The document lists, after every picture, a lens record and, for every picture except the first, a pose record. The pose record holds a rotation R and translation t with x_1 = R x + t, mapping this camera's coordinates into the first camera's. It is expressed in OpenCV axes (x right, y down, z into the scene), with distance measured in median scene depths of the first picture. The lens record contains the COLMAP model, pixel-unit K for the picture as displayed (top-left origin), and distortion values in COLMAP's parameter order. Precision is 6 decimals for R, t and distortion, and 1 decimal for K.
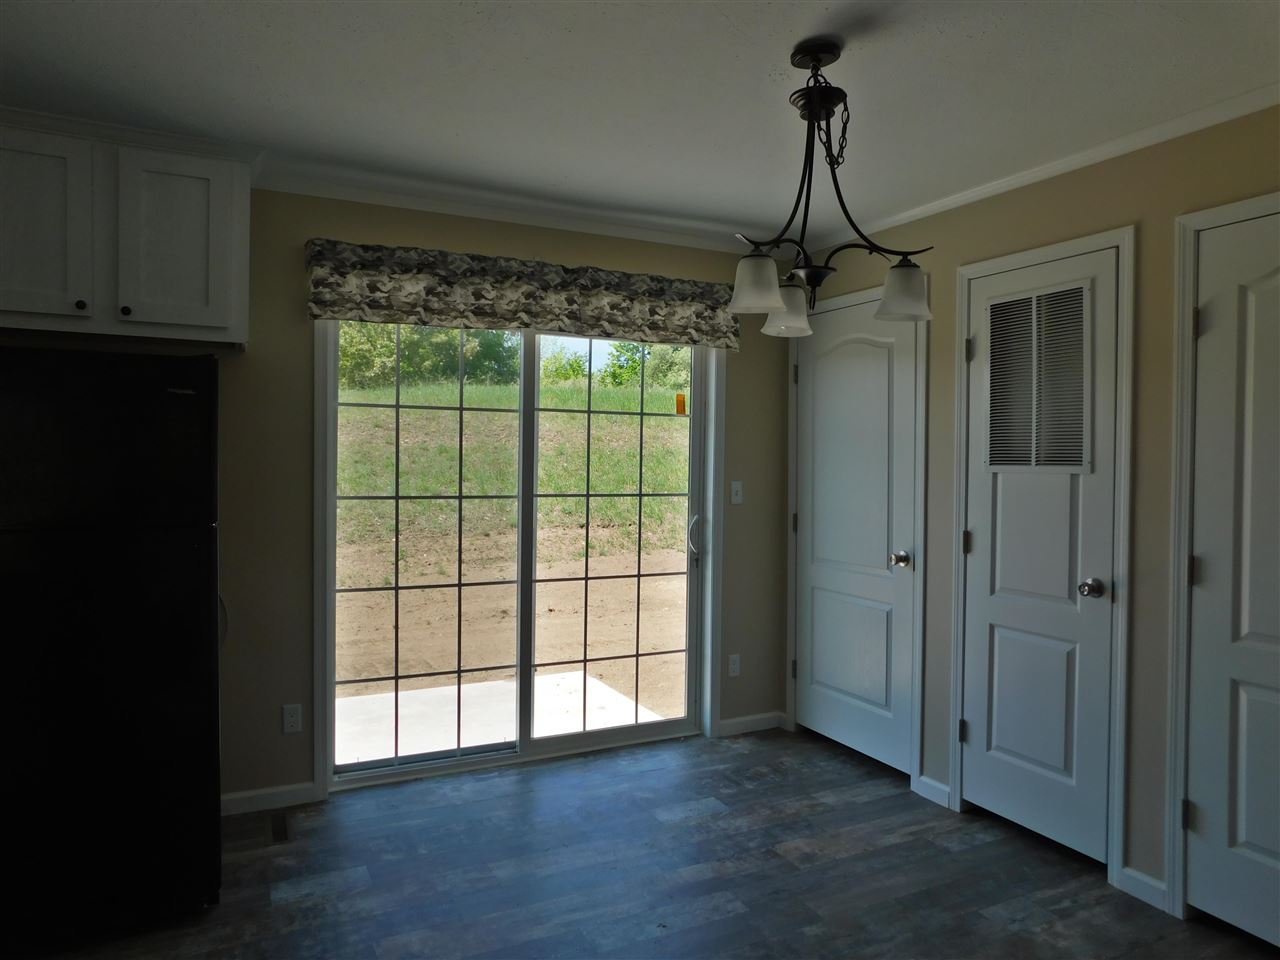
lens RADIAL K [[846.9, 0, 632.1], [0, 846.9, 474.3], [0, 0, 1]] dist [-0.064414, 0.049580]
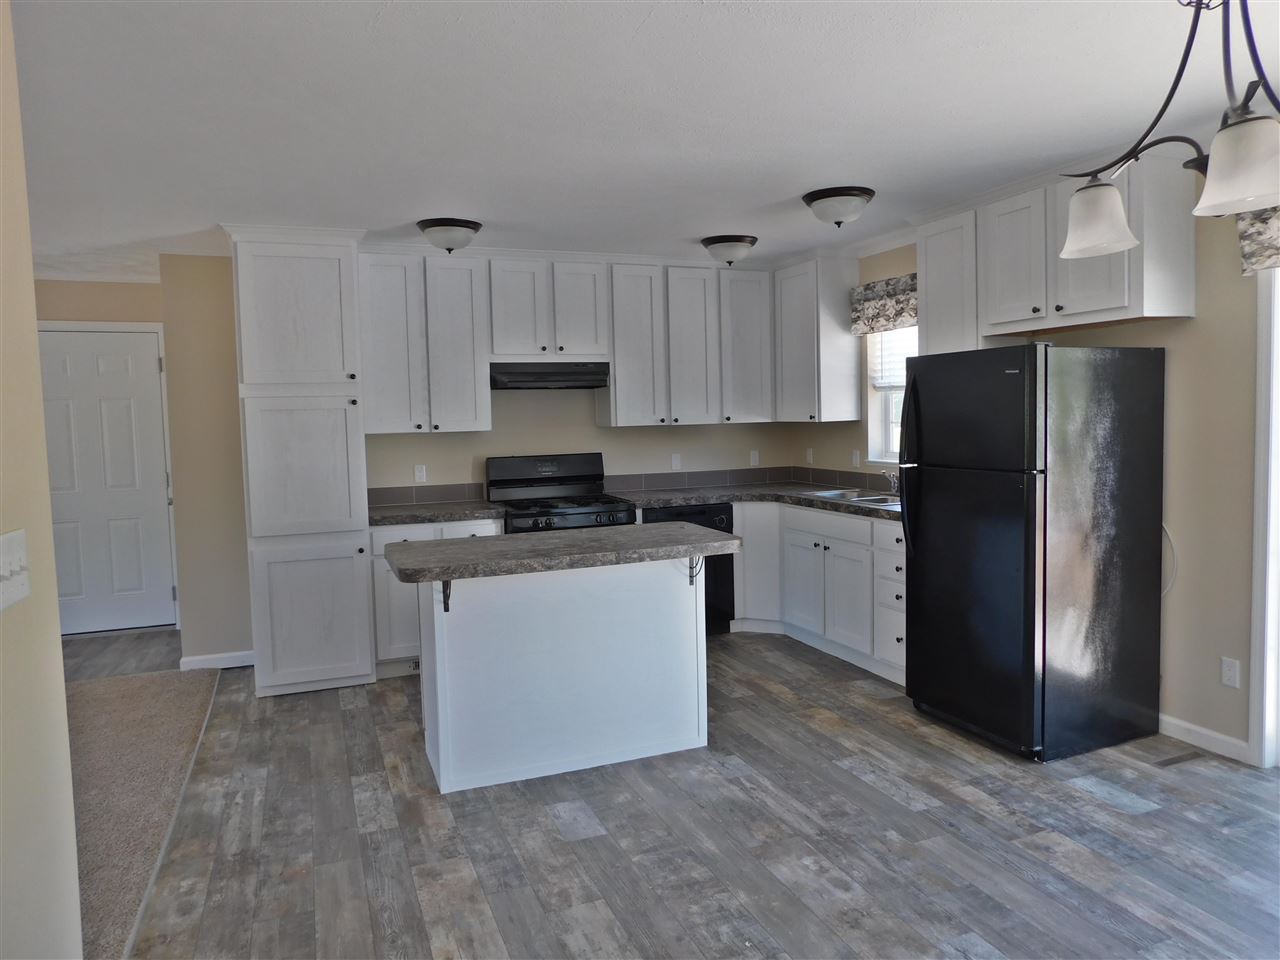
lens RADIAL K [[846.9, 0, 634.8], [0, 846.9, 468.2], [0, 0, 1]] dist [-0.064414, 0.049580]
pose [[-0.054532, 0.047158, -0.997398, 0.699128], [0.010904, 0.998853, 0.046631, -0.008736], [0.998452, -0.008333, -0.054984, 0.354708]]
